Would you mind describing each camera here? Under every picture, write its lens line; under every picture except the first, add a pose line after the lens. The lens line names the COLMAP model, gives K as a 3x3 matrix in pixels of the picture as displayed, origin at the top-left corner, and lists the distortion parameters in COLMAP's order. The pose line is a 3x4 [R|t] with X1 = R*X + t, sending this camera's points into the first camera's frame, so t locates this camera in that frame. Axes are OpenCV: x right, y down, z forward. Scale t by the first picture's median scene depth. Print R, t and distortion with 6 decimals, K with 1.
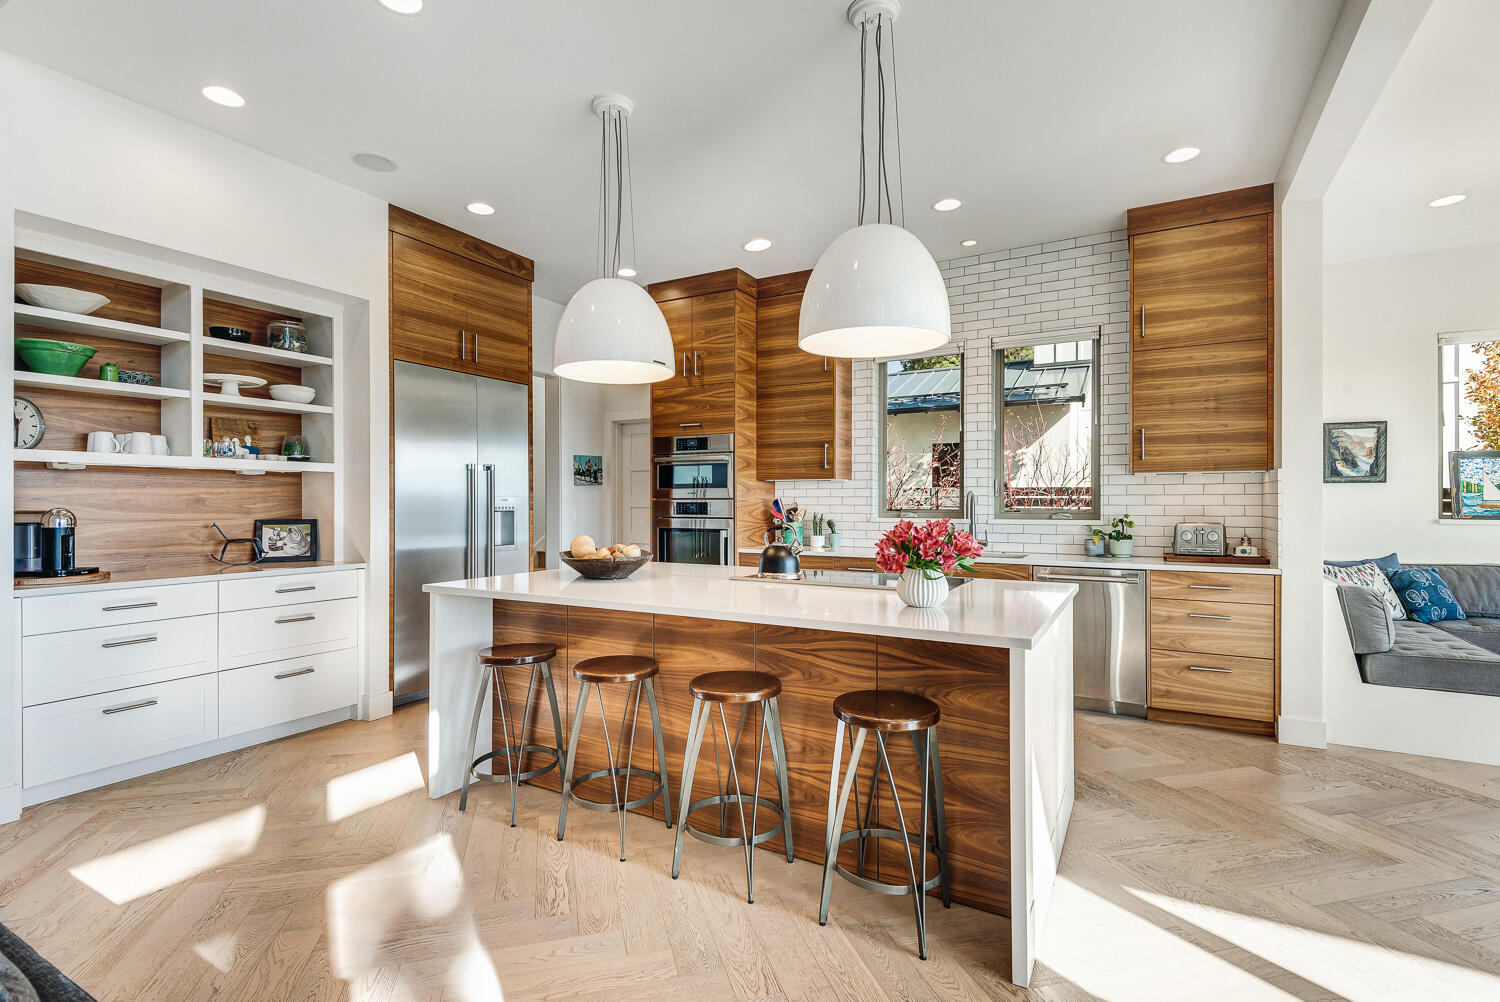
lens RADIAL K [[696.3, 0, 759.2], [0, 696.3, 502.3], [0, 0, 1]] dist [0.016146, -0.010758]
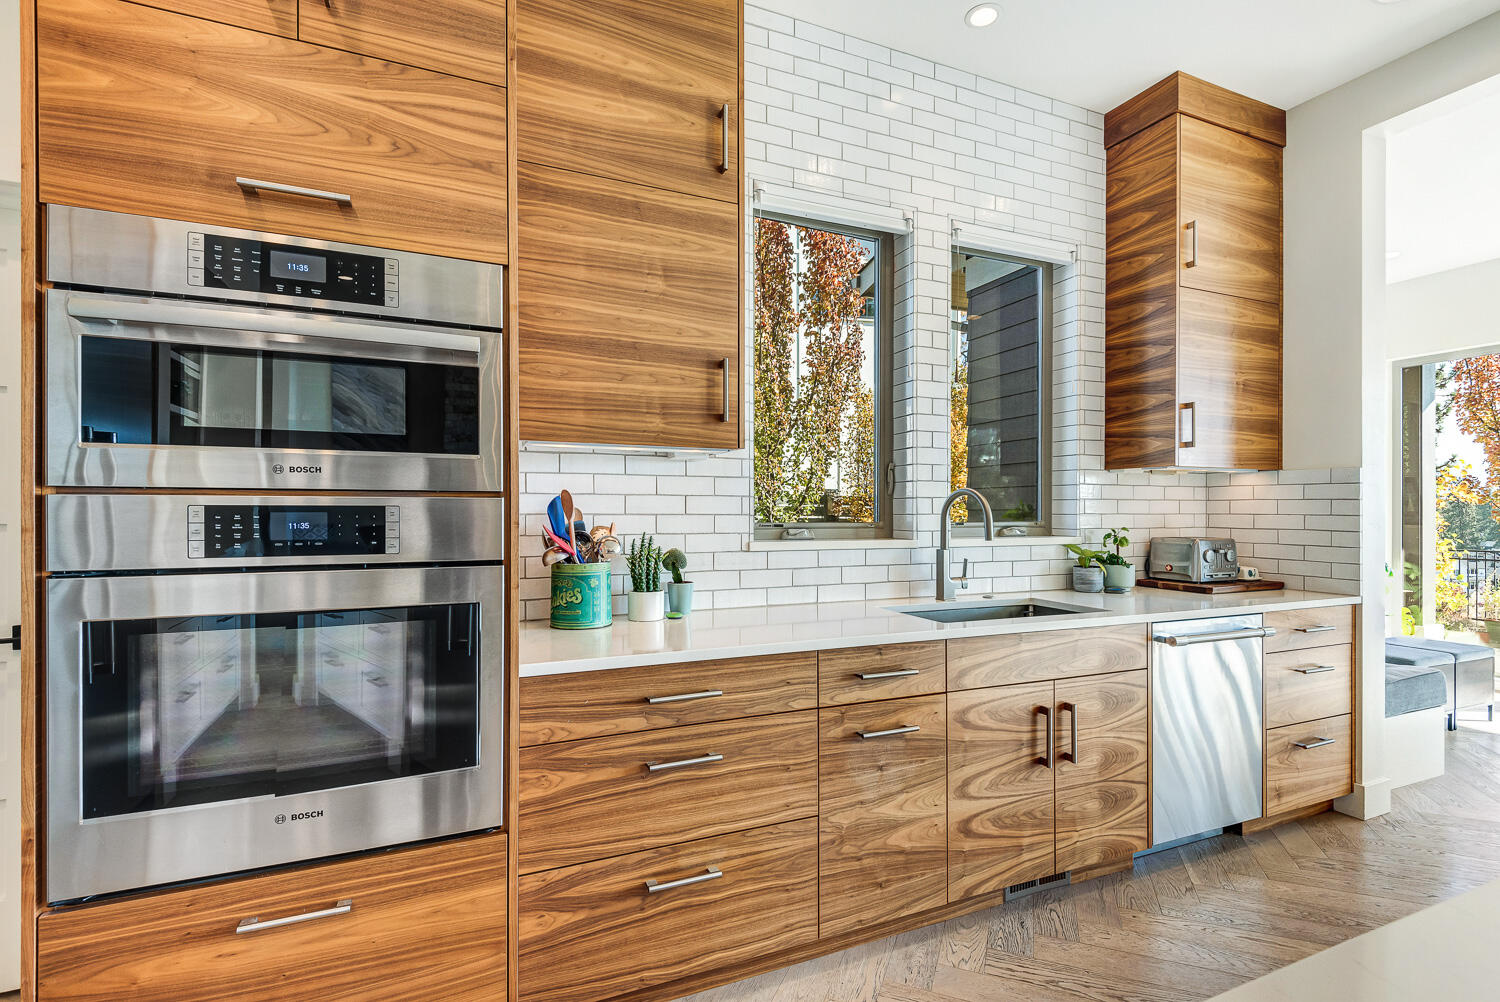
lens RADIAL K [[696.3, 0, 762.8], [0, 696.3, 505.2], [0, 0, 1]] dist [0.016146, -0.010758]
pose [[0.607261, 0.005775, 0.794482, -0.234398], [-0.004156, 0.999983, -0.004092, -0.000293], [-0.794492, -0.000817, 0.607274, 0.863550]]
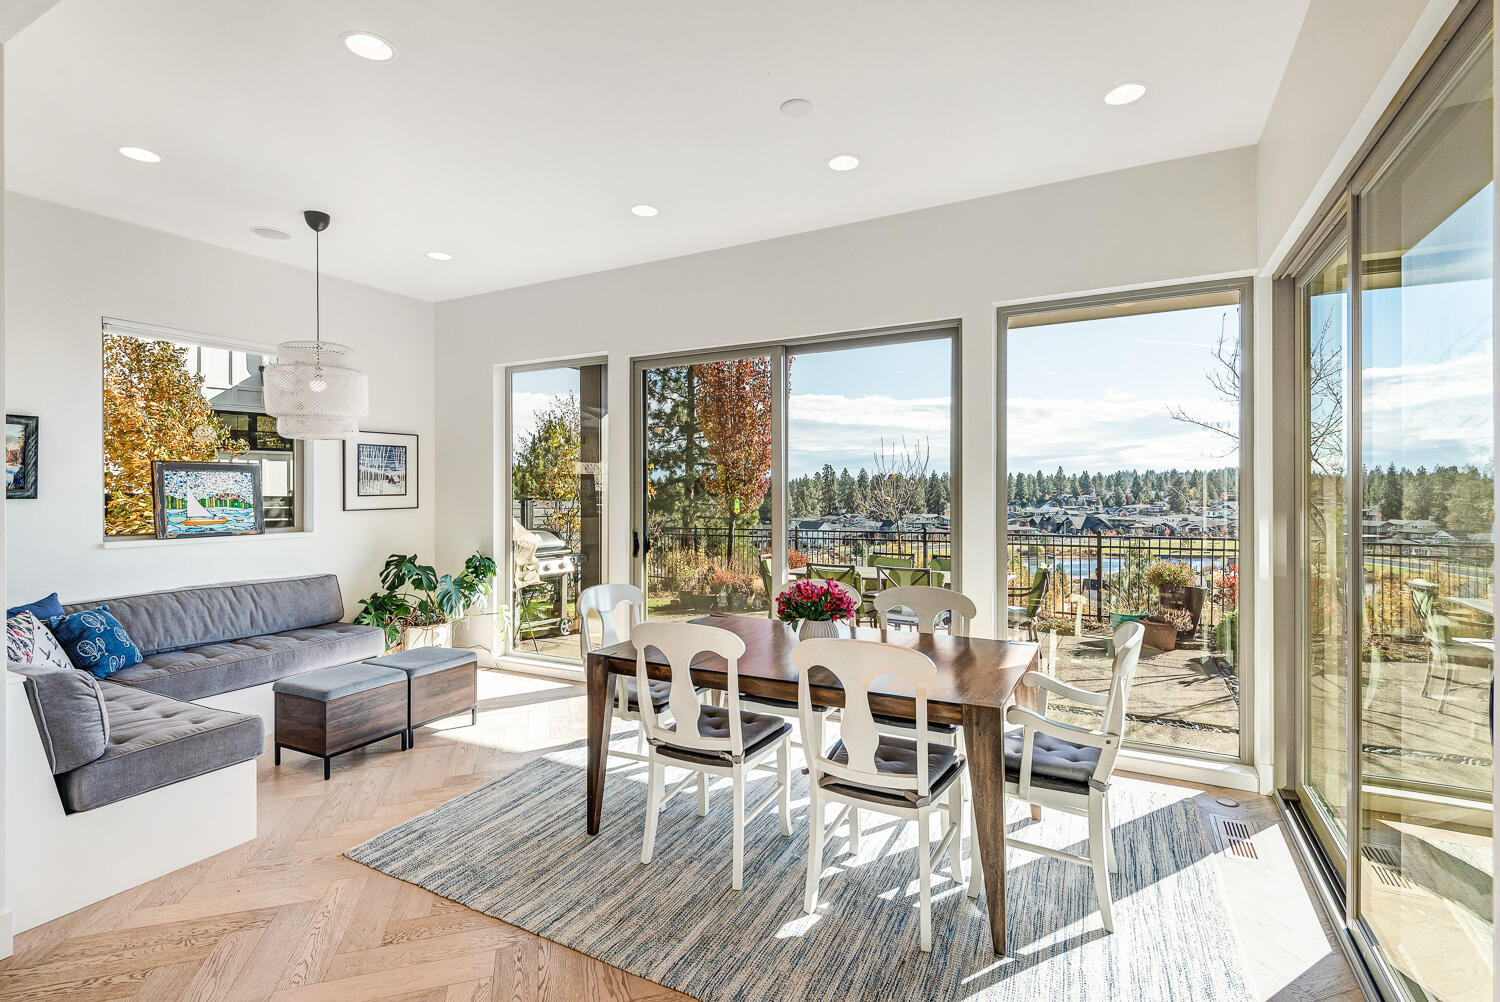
lens RADIAL K [[696.3, 0, 737.7], [0, 696.3, 487.9], [0, 0, 1]] dist [0.016146, -0.010758]
pose [[-0.019583, 0.003846, 0.999801, 0.151770], [0.008014, 0.999961, -0.003690, -0.035592], [-0.999776, 0.007940, -0.019613, 0.304690]]
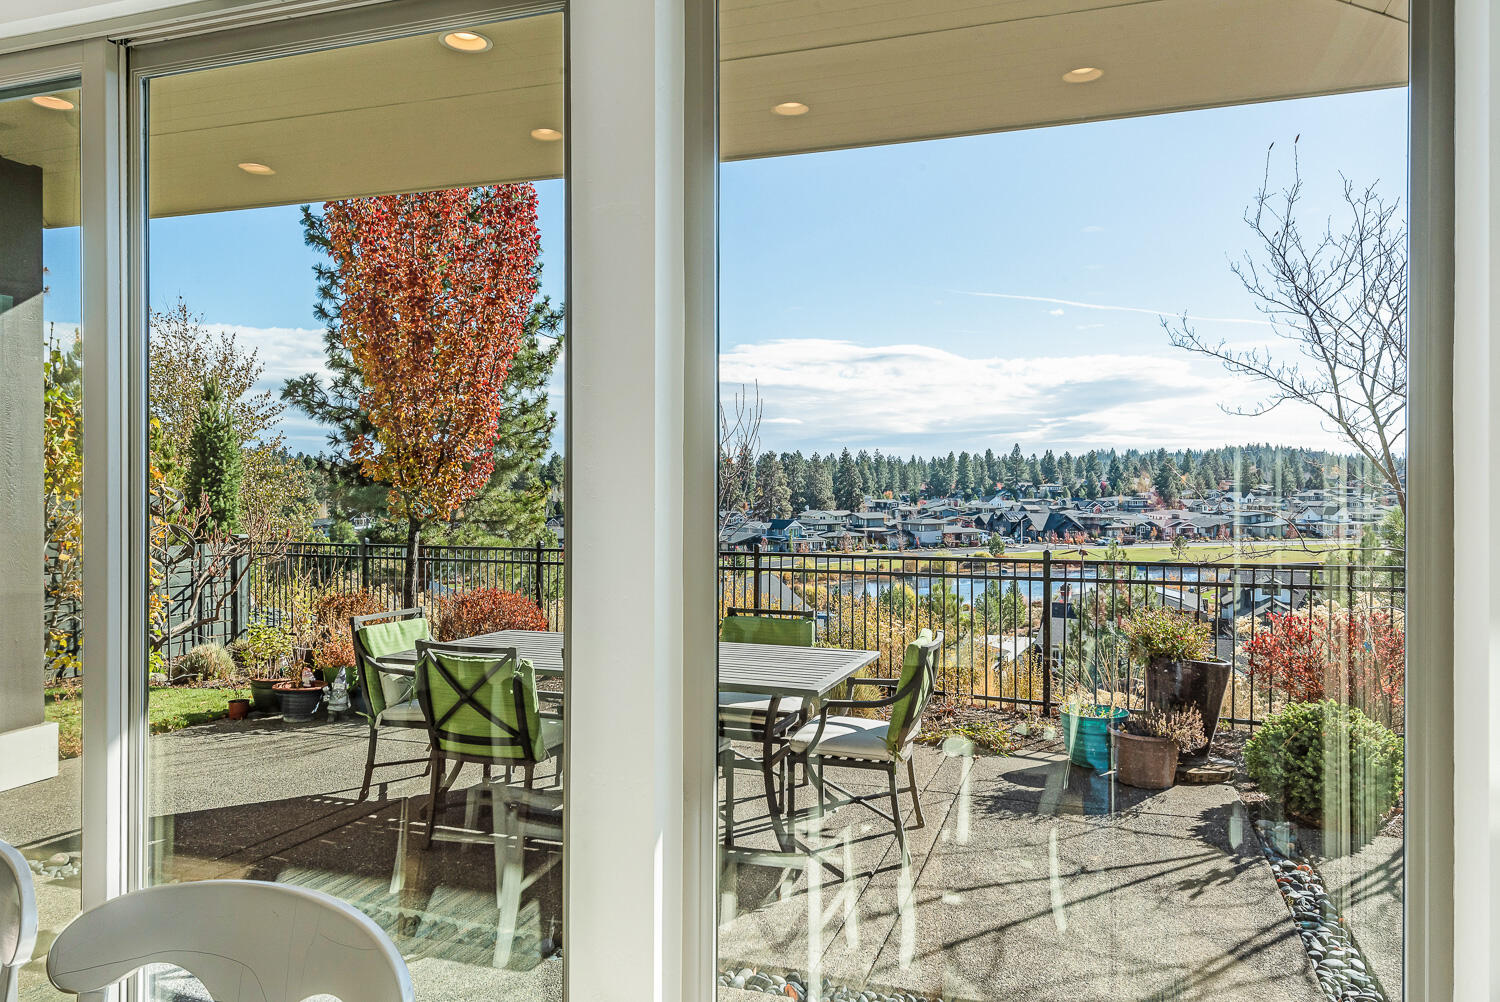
lens RADIAL K [[1033.9, 0, 717.2], [0, 1033.9, 481.1], [0, 0, 1]] dist [0.006792, -0.000730]
pose [[-0.170479, -0.004695, 0.985350, 0.628461], [0.005653, 0.999968, 0.005743, -0.036732], [-0.985345, 0.006550, -0.170447, 0.011238]]
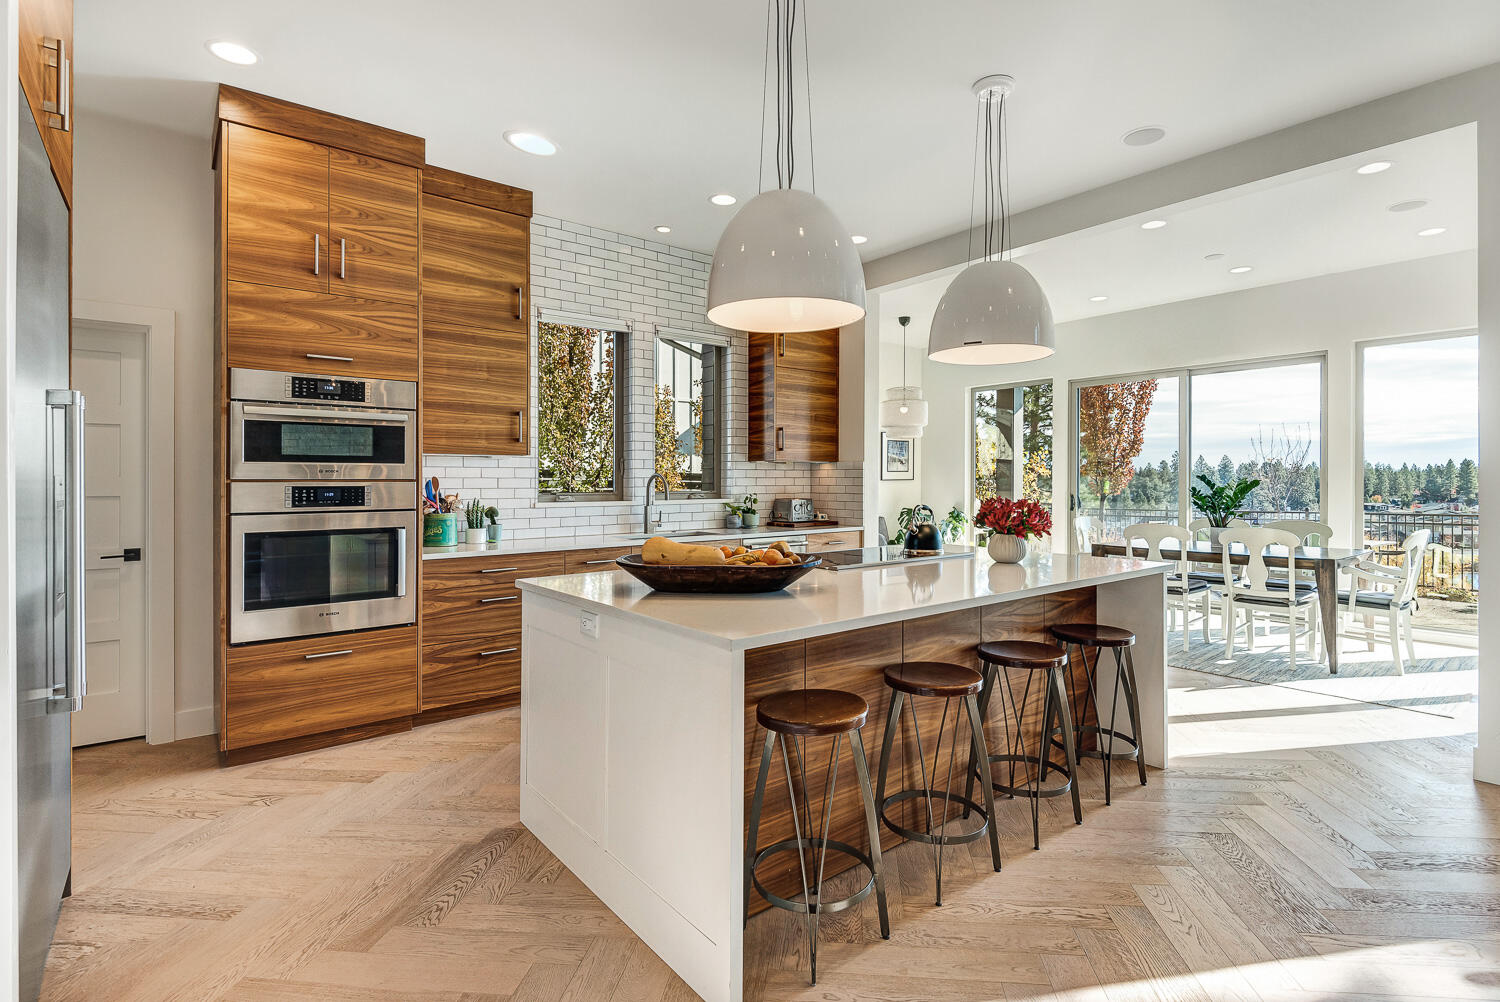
lens RADIAL K [[696.3, 0, 780.4], [0, 696.3, 467.8], [0, 0, 1]] dist [0.016146, -0.010758]
pose [[0.361197, 0.016584, 0.932342, -0.625674], [0.000954, 0.999835, -0.018155, -0.005614], [-0.932489, 0.007447, 0.361121, 0.503035]]
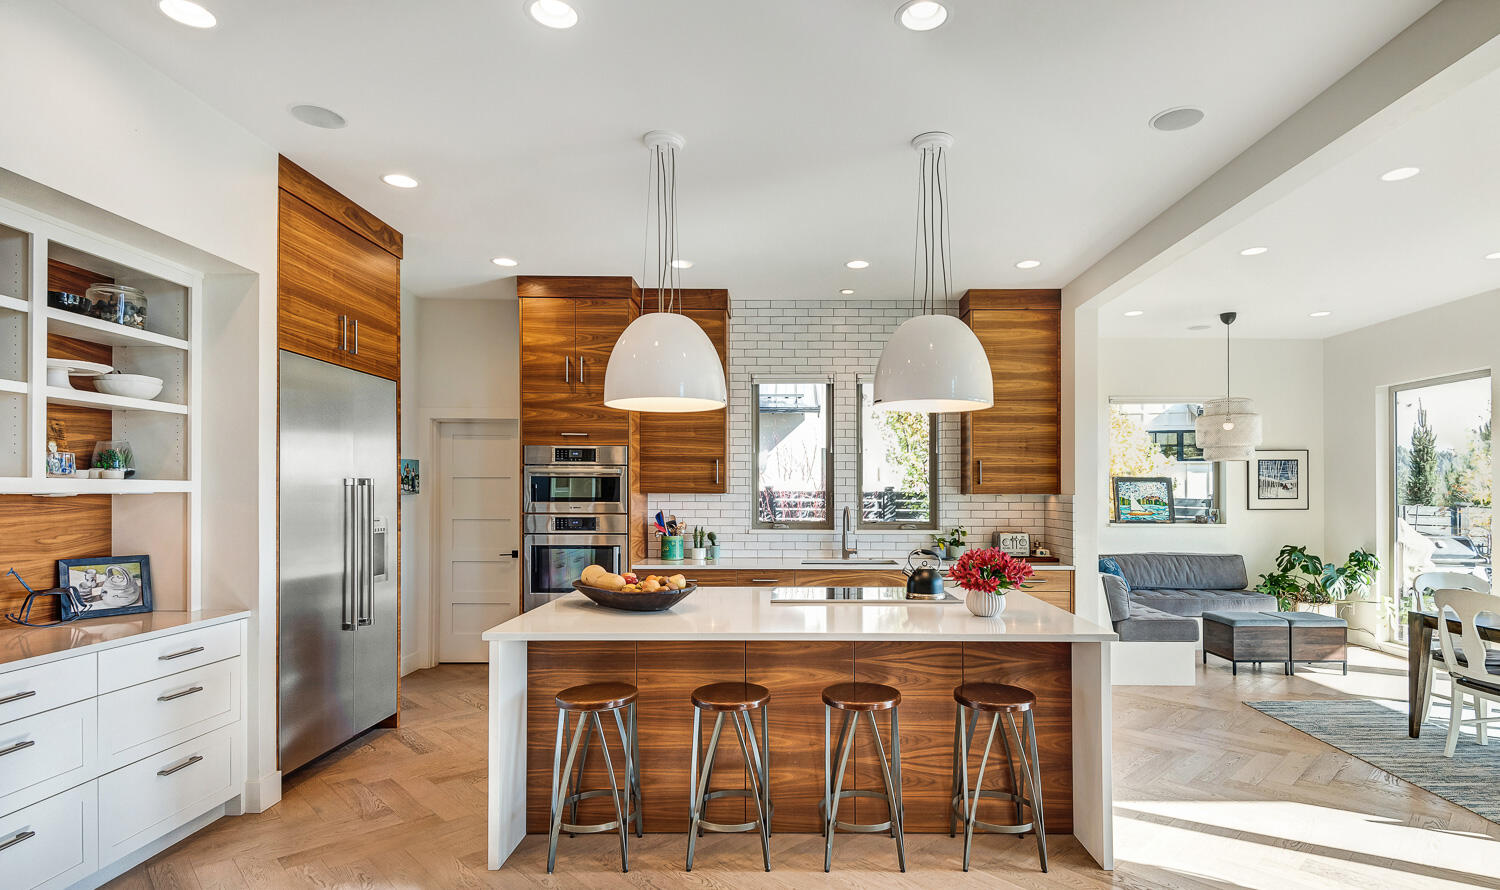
lens RADIAL K [[739.7, 0, 808.5], [0, 739.7, 479.0], [0, 0, 1]] dist [-0.002210, -0.007618]
pose [[0.863444, 0.013168, 0.504272, -0.393753], [-0.004190, 0.999812, -0.018933, -0.040997], [-0.504427, 0.014235, 0.863337, -0.016312]]
